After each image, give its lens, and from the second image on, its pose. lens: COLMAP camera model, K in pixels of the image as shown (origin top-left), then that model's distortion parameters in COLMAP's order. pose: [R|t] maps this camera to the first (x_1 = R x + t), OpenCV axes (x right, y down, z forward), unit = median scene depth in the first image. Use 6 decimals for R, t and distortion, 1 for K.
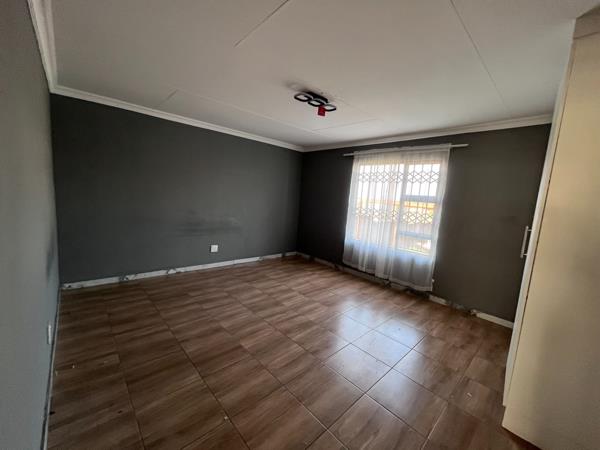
lens RADIAL K [[242.1, 0, 298.9], [0, 242.1, 225.3], [0, 0, 1]] dist [-0.002046, -0.000132]
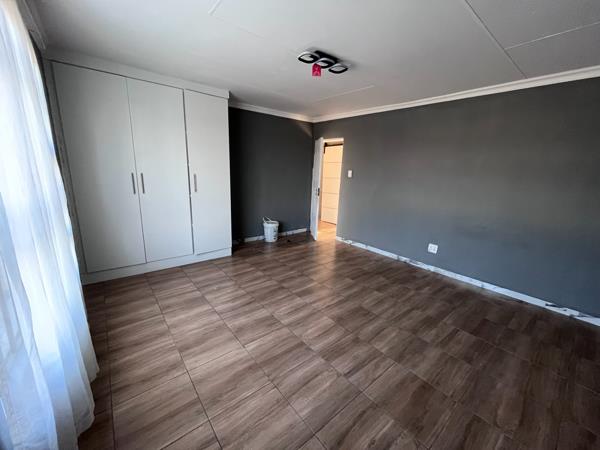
lens RADIAL K [[242.1, 0, 298.9], [0, 242.1, 225.3], [0, 0, 1]] dist [-0.002046, -0.000132]
pose [[-0.992069, -0.118754, 0.041198, 0.040322], [-0.096896, 0.931288, 0.351159, -0.201726], [-0.080069, 0.344382, -0.935409, 1.605157]]
